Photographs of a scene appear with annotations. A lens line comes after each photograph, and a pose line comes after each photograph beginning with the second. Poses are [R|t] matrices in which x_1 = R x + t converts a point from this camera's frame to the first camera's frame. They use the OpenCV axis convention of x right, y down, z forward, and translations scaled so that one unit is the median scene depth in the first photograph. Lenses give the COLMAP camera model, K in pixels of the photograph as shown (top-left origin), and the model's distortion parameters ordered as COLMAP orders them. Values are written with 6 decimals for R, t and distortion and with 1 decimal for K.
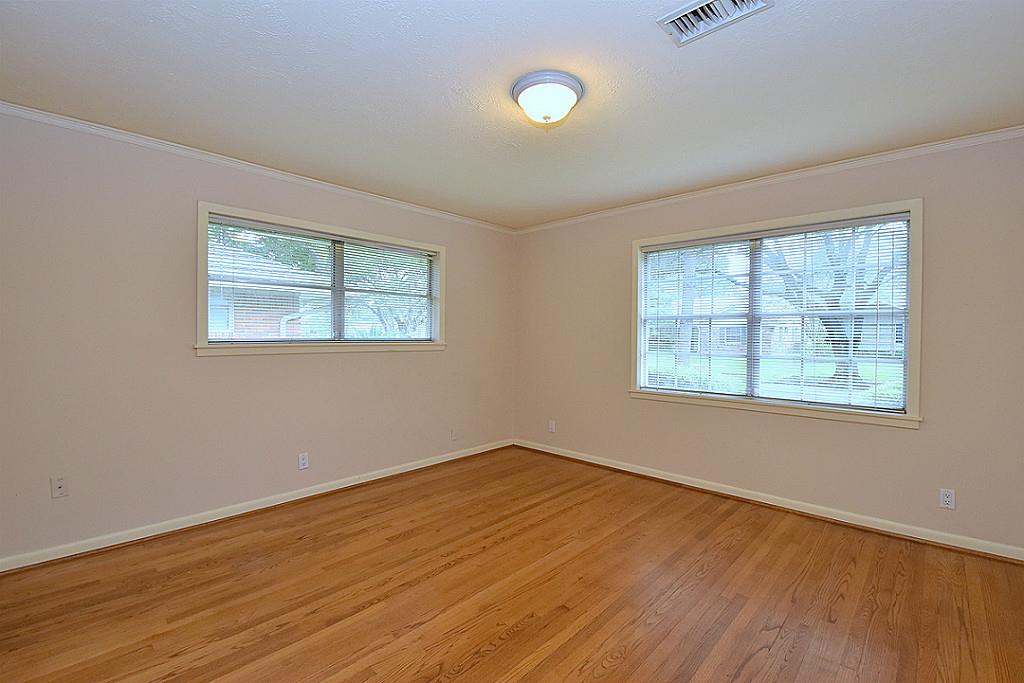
lens RADIAL K [[451.6, 0, 521.8], [0, 451.6, 335.2], [0, 0, 1]] dist [-0.004091, -0.011692]
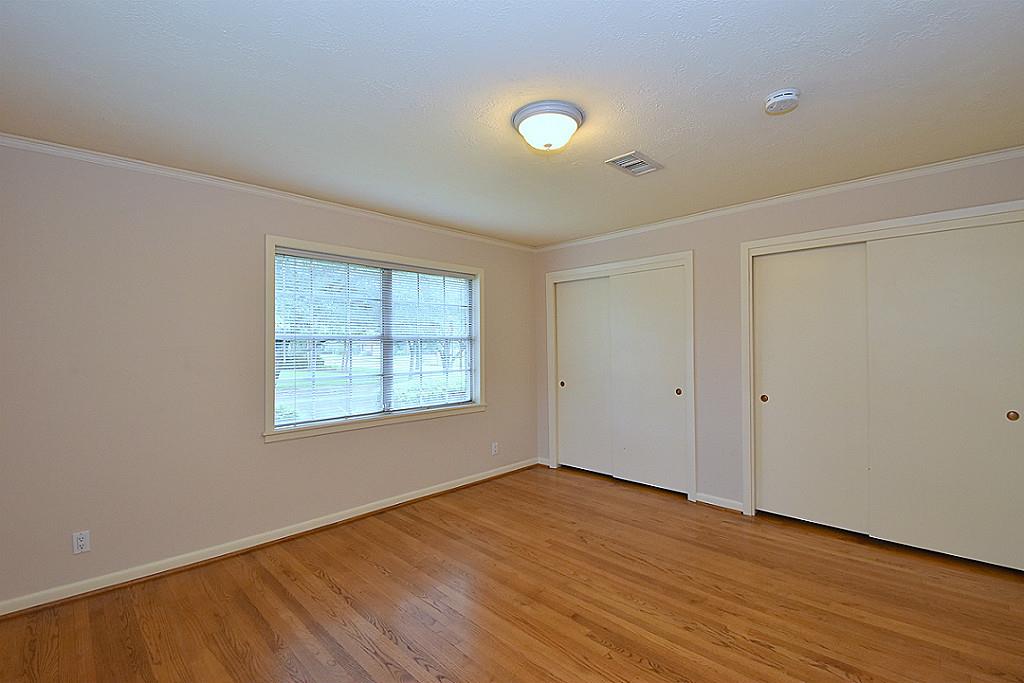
lens RADIAL K [[451.6, 0, 517.2], [0, 451.6, 340.5], [0, 0, 1]] dist [-0.004091, -0.011692]
pose [[0.018684, 0.003342, 0.999820, -0.597855], [0.012160, 0.999920, -0.003569, -0.030396], [-0.999751, 0.012224, 0.018642, 0.675739]]
